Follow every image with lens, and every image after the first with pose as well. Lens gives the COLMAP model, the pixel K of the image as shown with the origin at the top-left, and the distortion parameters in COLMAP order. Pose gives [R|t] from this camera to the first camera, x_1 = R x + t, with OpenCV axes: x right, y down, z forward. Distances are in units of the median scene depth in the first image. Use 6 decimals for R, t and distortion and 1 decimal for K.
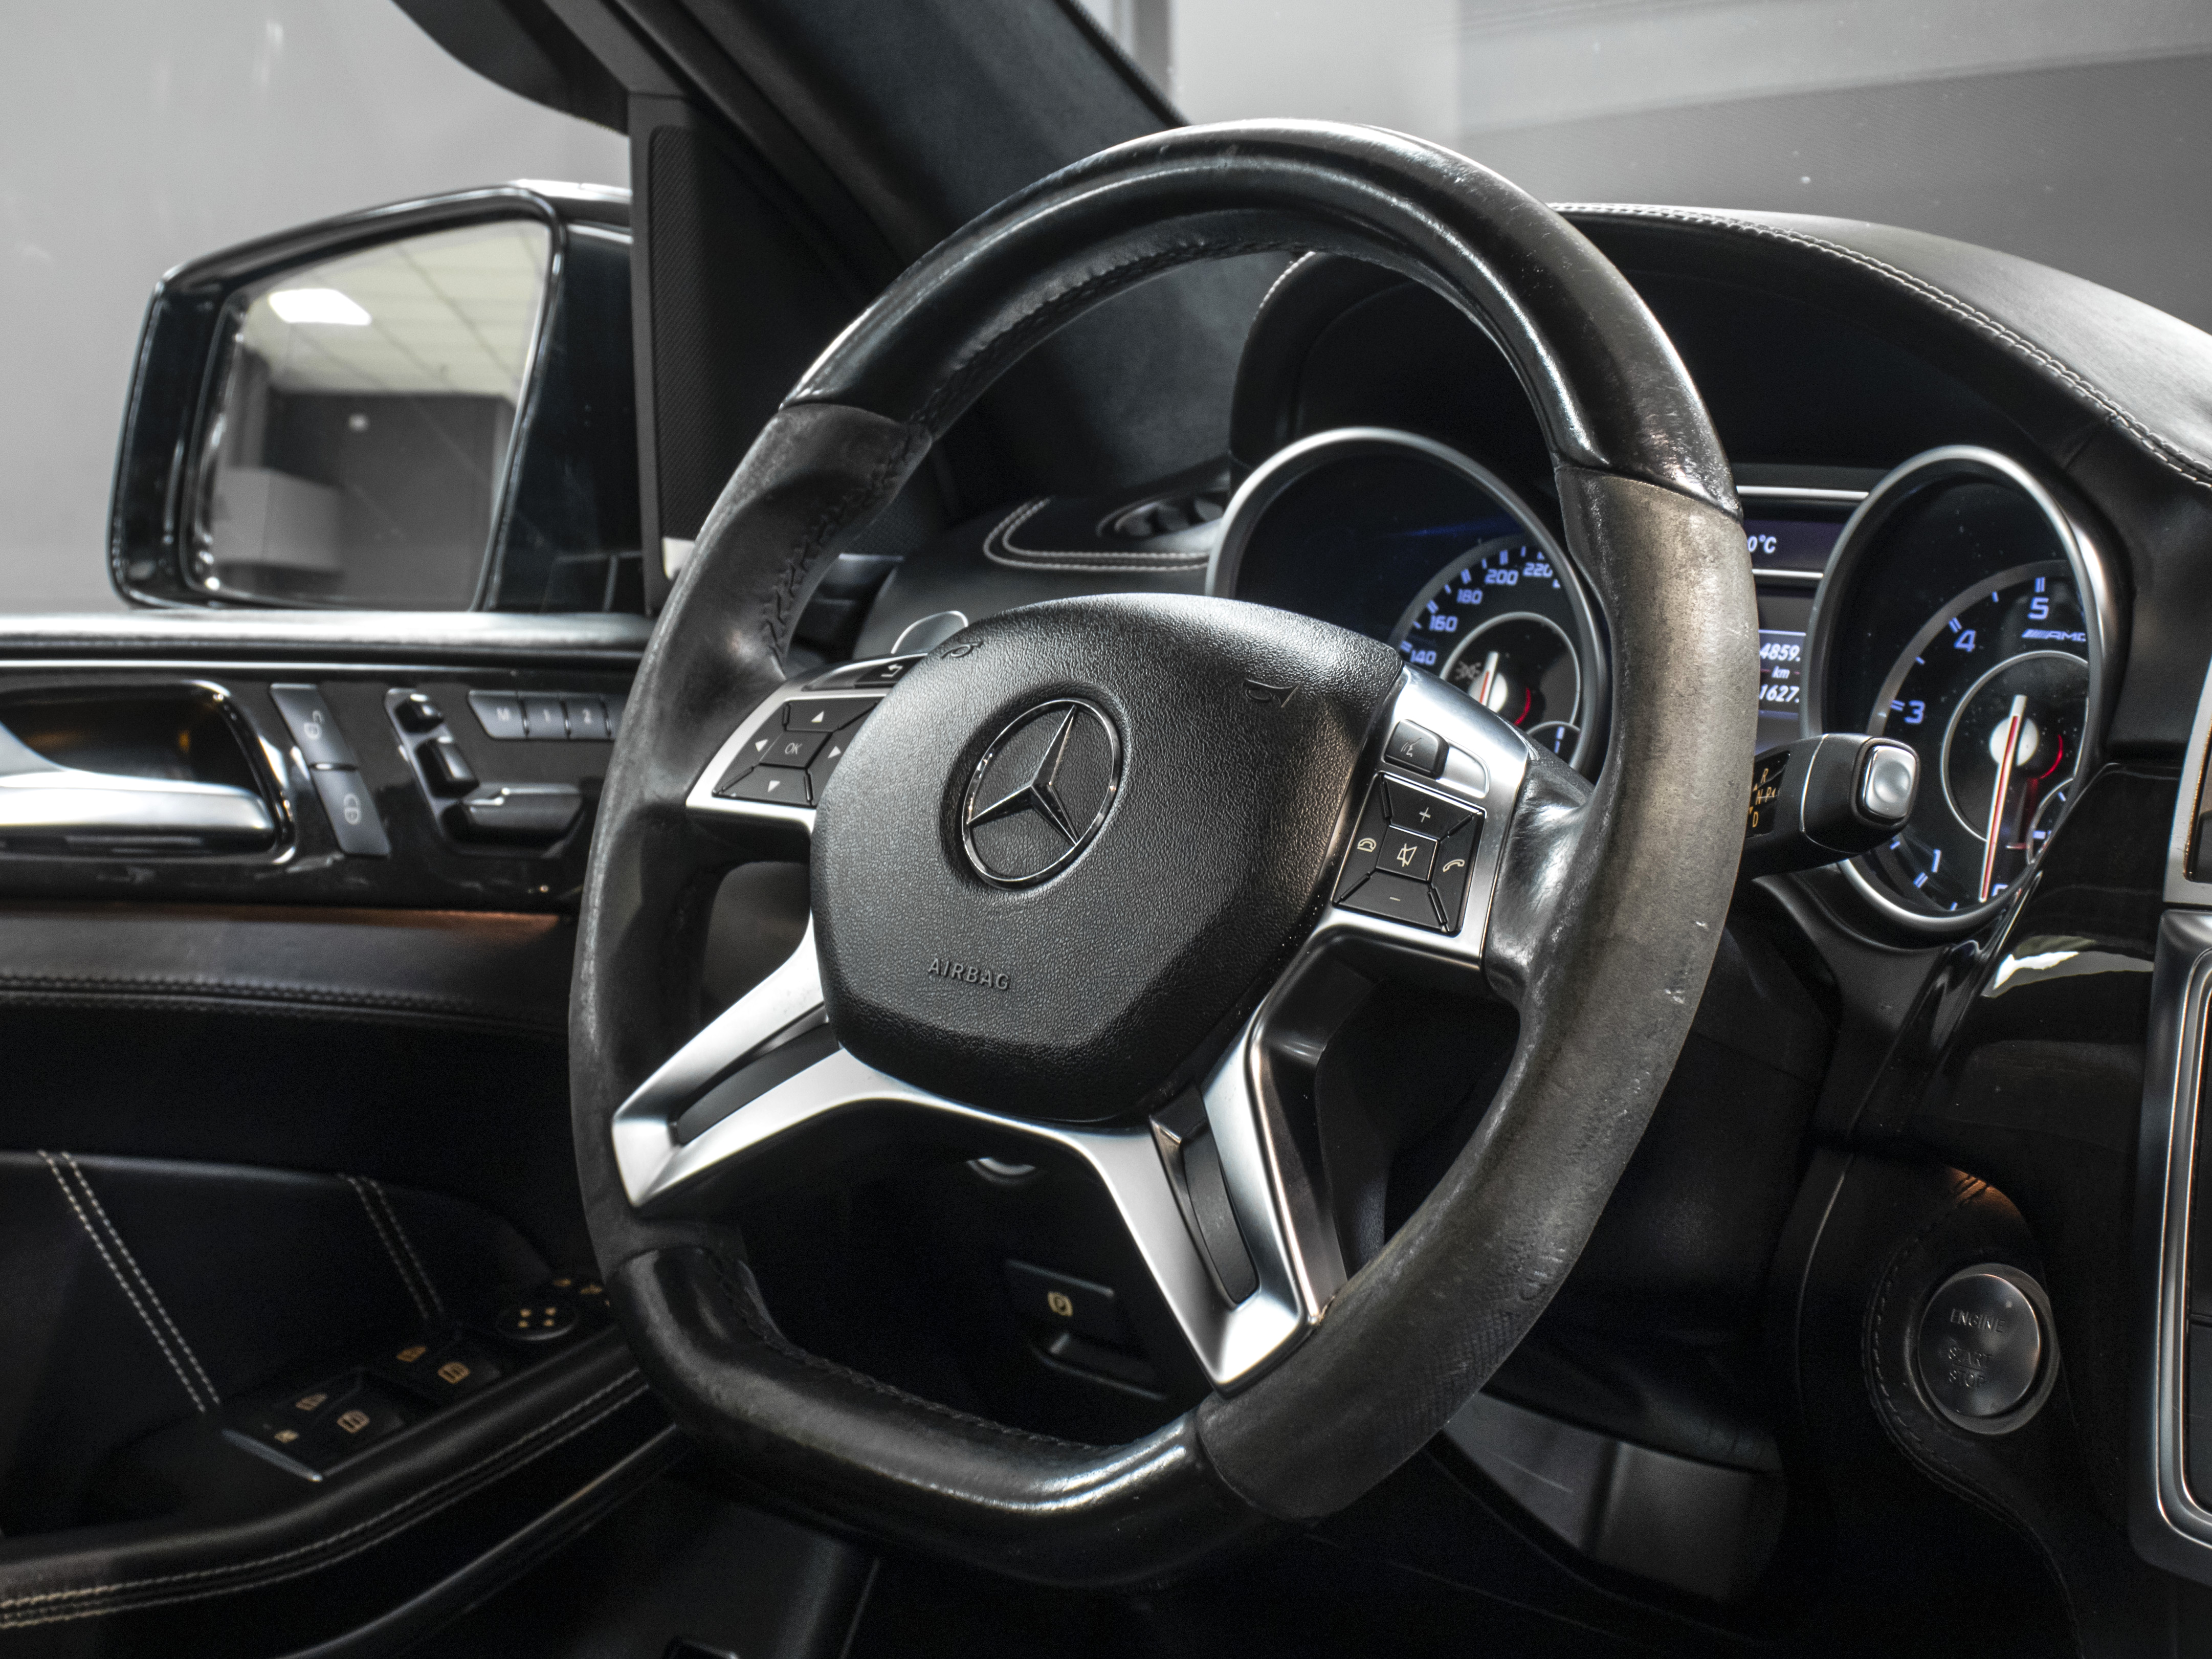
lens RADIAL K [[4323.5, 0, 1106.0], [0, 4323.5, 829.5], [0, 0, 1]] dist [-0.006110, 0.378115]
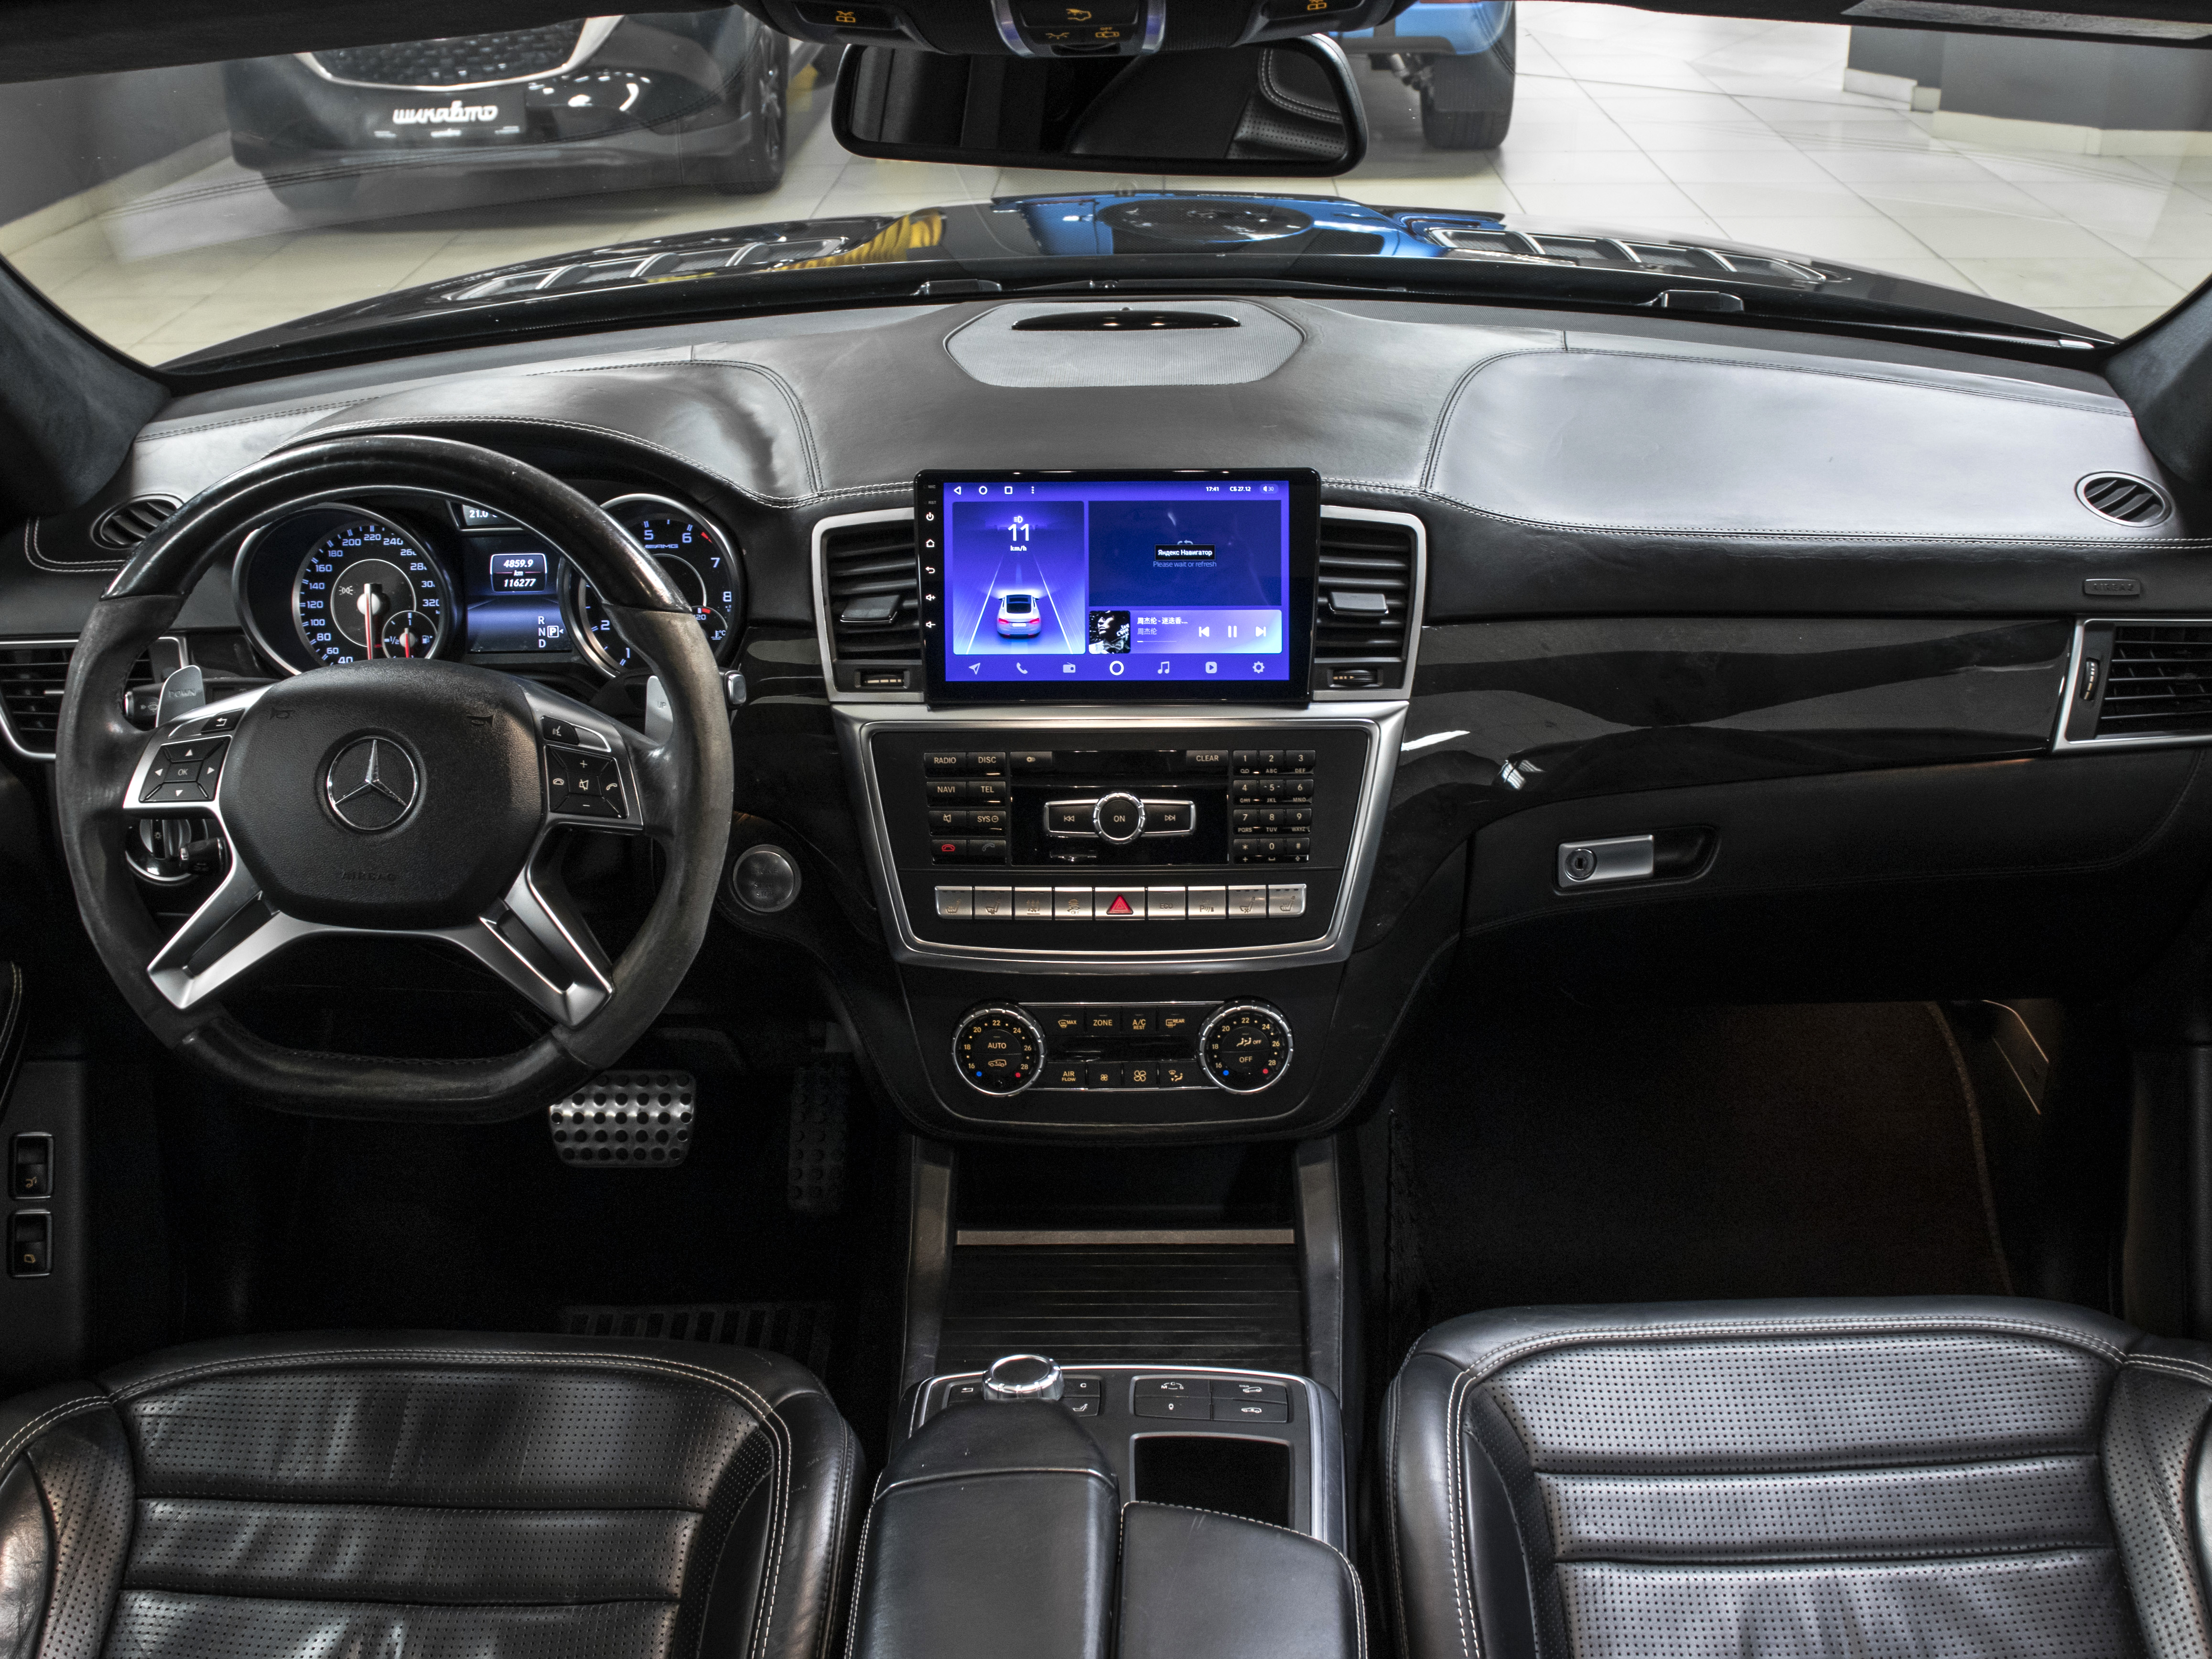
lens RADIAL K [[2433.0, 0, 1106.0], [0, 2433.0, 829.5], [0, 0, 1]] dist [-0.161661, 0.004081]
pose [[0.721372, -0.317323, 0.615572, -0.447953], [0.105221, 0.928751, 0.355458, -0.339620], [-0.684508, -0.191646, 0.703364, -0.083030]]
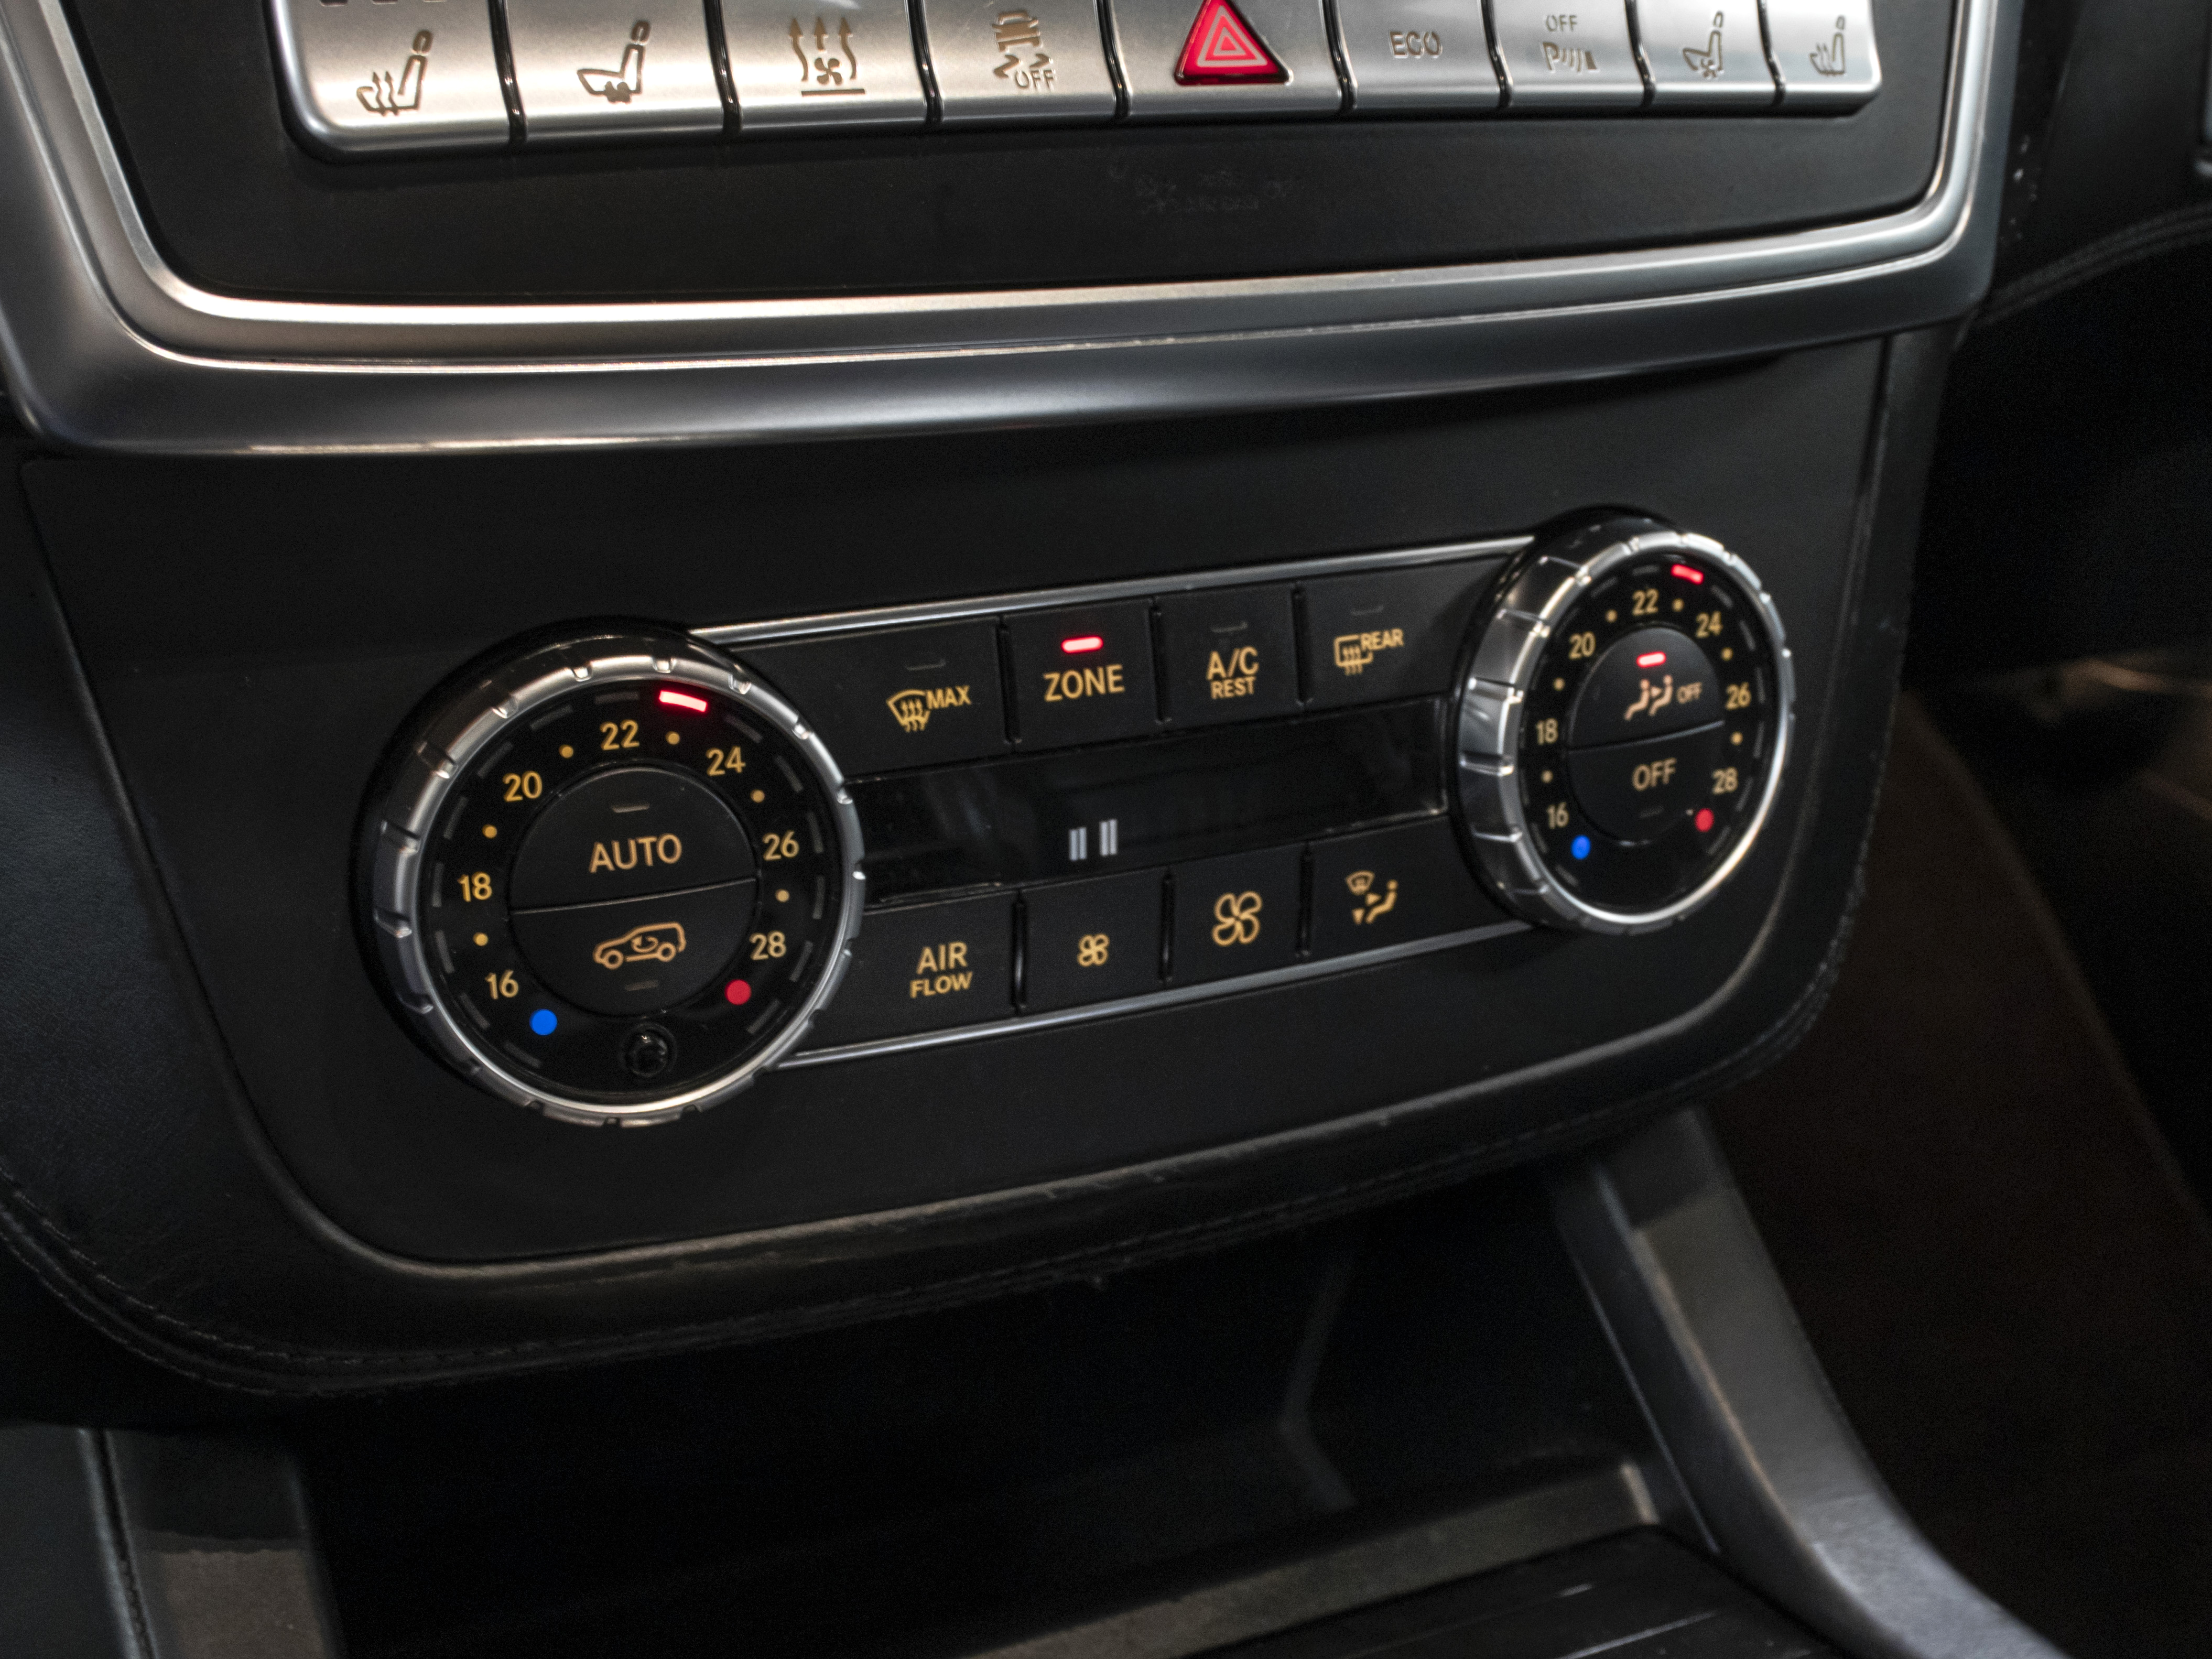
lens RADIAL K [[3077.2, 0, 1106.0], [0, 3077.2, 829.5], [0, 0, 1]] dist [-0.089465, 0.112045]
pose [[0.294245, -0.371372, 0.880626, -0.022389], [0.051481, 0.926238, 0.373406, 0.074646], [-0.954343, -0.064537, 0.291659, 0.655365]]
